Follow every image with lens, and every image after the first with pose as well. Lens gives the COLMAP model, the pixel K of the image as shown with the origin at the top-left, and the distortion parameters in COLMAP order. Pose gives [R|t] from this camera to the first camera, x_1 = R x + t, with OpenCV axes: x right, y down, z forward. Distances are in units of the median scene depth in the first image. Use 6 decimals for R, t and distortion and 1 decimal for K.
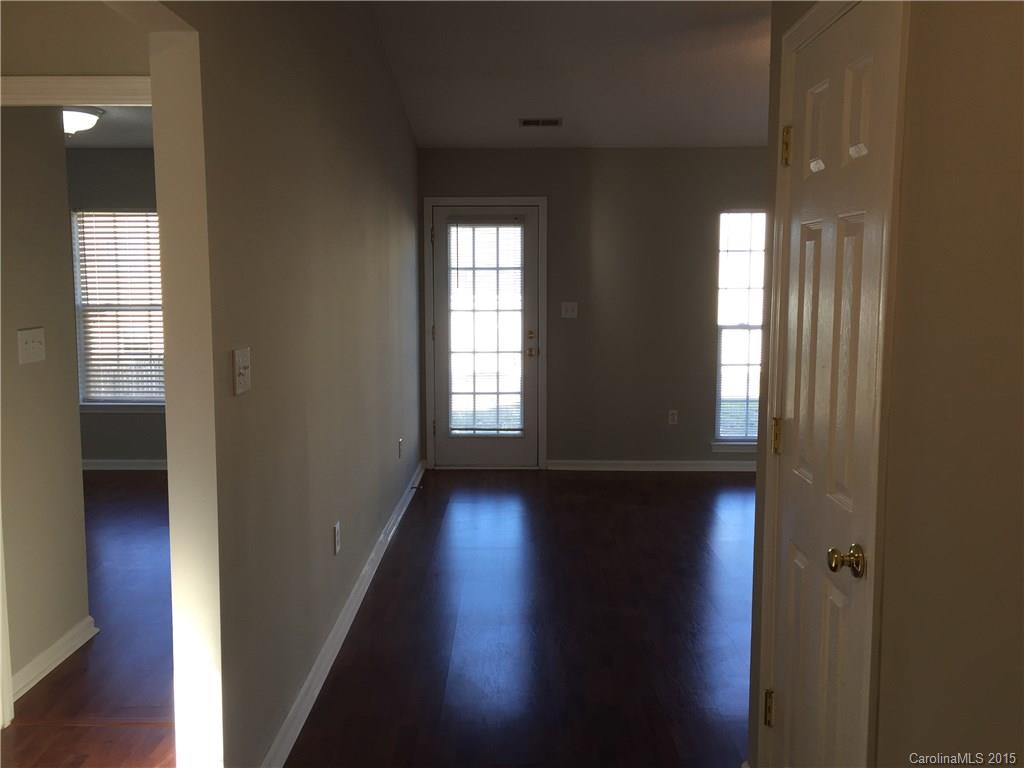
lens RADIAL K [[874.6, 0, 507.5], [0, 874.6, 363.4], [0, 0, 1]] dist [0.067730, -0.085385]
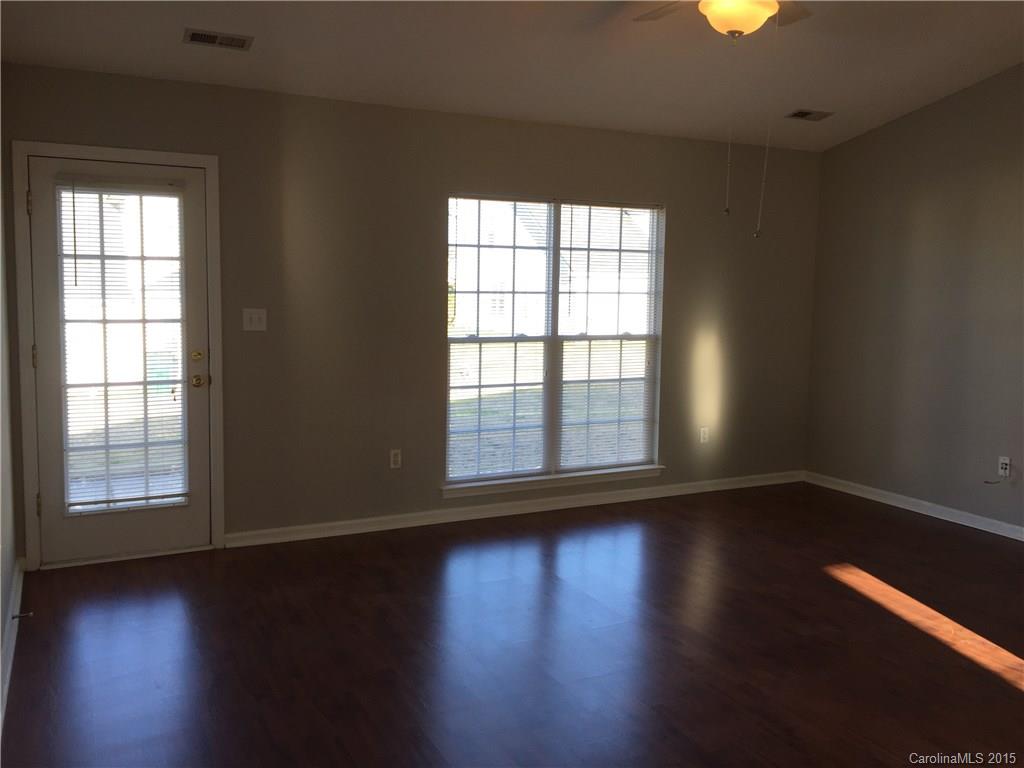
lens RADIAL K [[874.6, 0, 506.4], [0, 874.6, 363.5], [0, 0, 1]] dist [0.067730, -0.085385]
pose [[0.885800, -0.027363, 0.463259, -0.078975], [0.030717, 0.999528, 0.000303, -0.019401], [-0.463049, 0.013962, 0.886223, 0.274689]]
